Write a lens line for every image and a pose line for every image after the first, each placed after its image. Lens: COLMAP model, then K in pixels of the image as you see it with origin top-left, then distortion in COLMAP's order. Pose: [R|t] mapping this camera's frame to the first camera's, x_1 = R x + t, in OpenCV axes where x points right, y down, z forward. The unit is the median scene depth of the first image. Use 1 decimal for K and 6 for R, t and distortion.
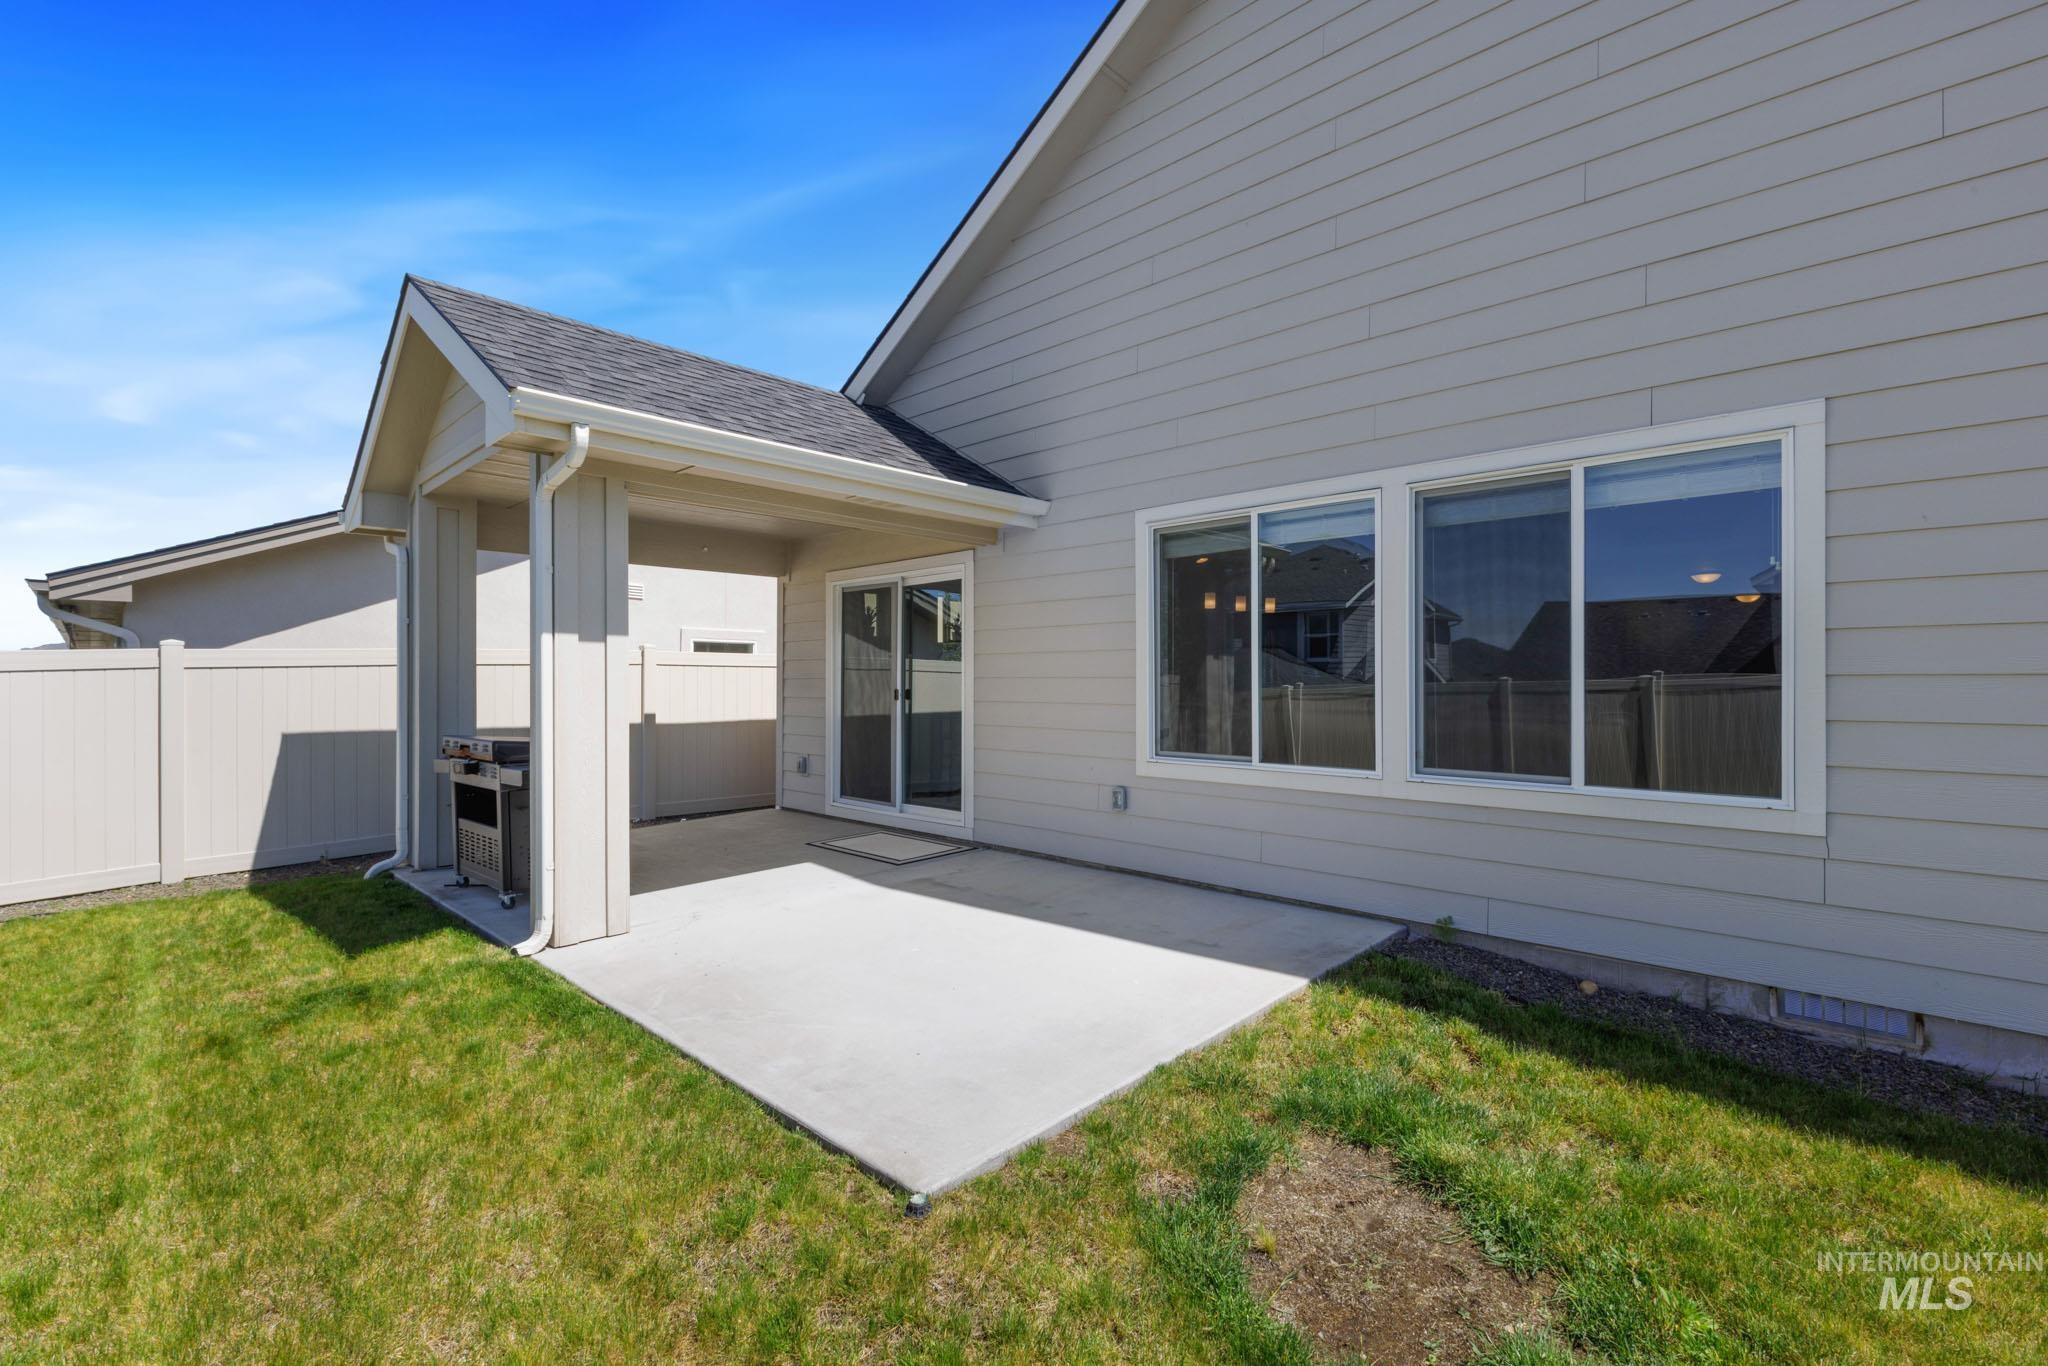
lens RADIAL K [[906.4, 0, 1040.6], [0, 906.4, 683.8], [0, 0, 1]] dist [-0.002111, -0.000159]
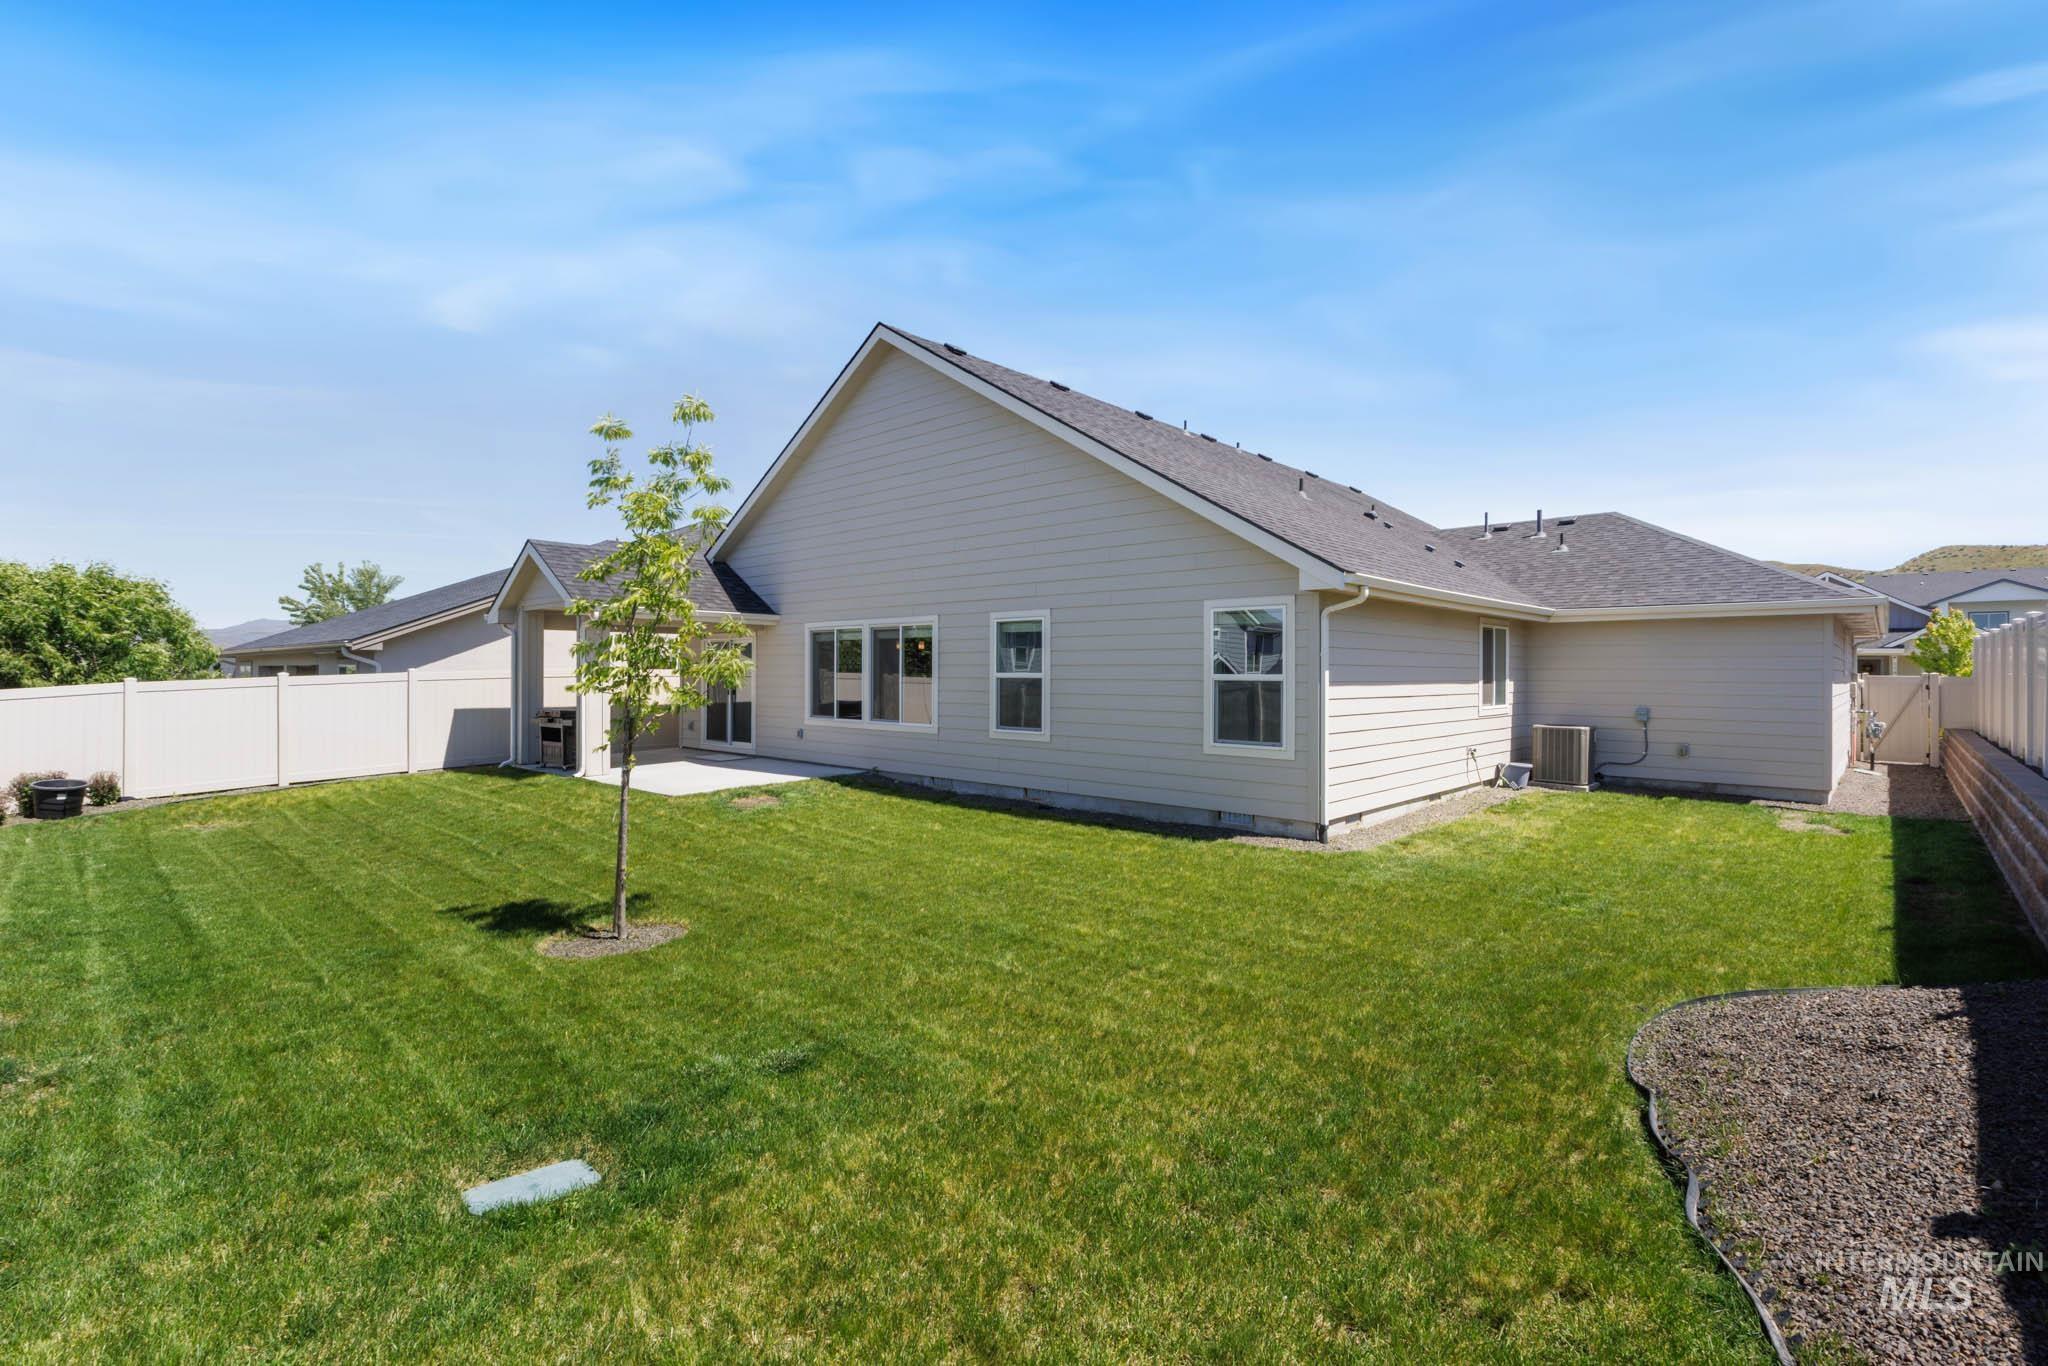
lens RADIAL K [[930.2, 0, 1041.1], [0, 930.2, 686.6], [0, 0, 1]] dist [-0.004178, -0.000299]
pose [[0.999946, 0.003035, 0.009909, 0.677111], [-0.003119, 0.999959, 0.008452, -0.030185], [-0.009883, -0.008483, 0.999915, -1.503182]]
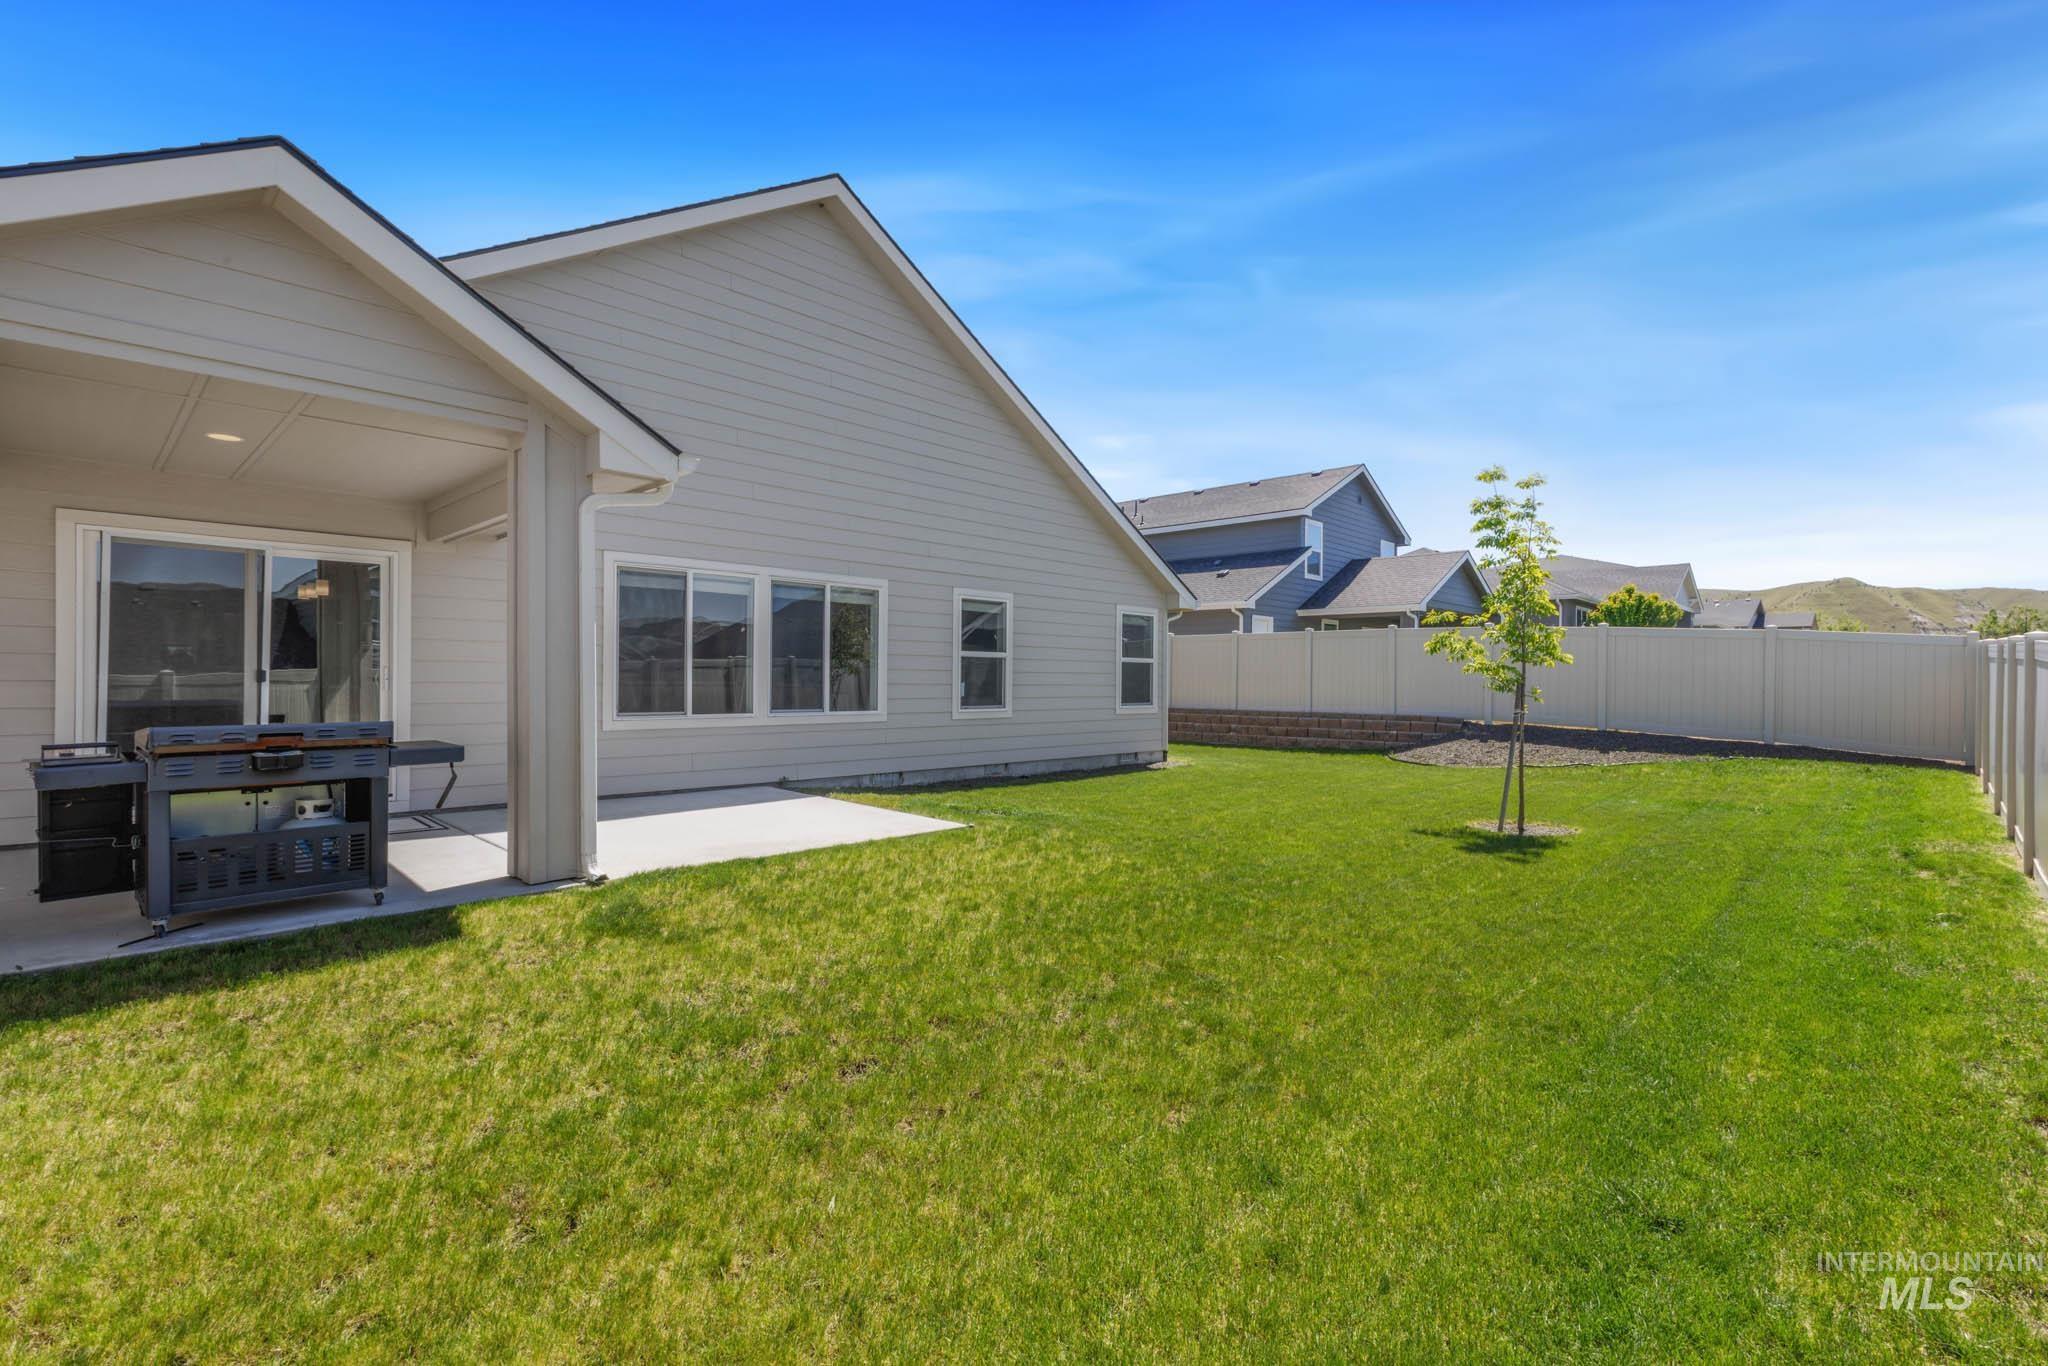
lens RADIAL K [[919.3, 0, 1028.9], [0, 919.3, 676.3], [0, 0, 1]] dist [-0.000184, 0.000322]
pose [[0.034157, -0.025852, 0.999082, -1.242023], [-0.031922, 0.999127, 0.026945, -0.046488], [-0.998907, -0.032813, 0.033302, 0.231474]]
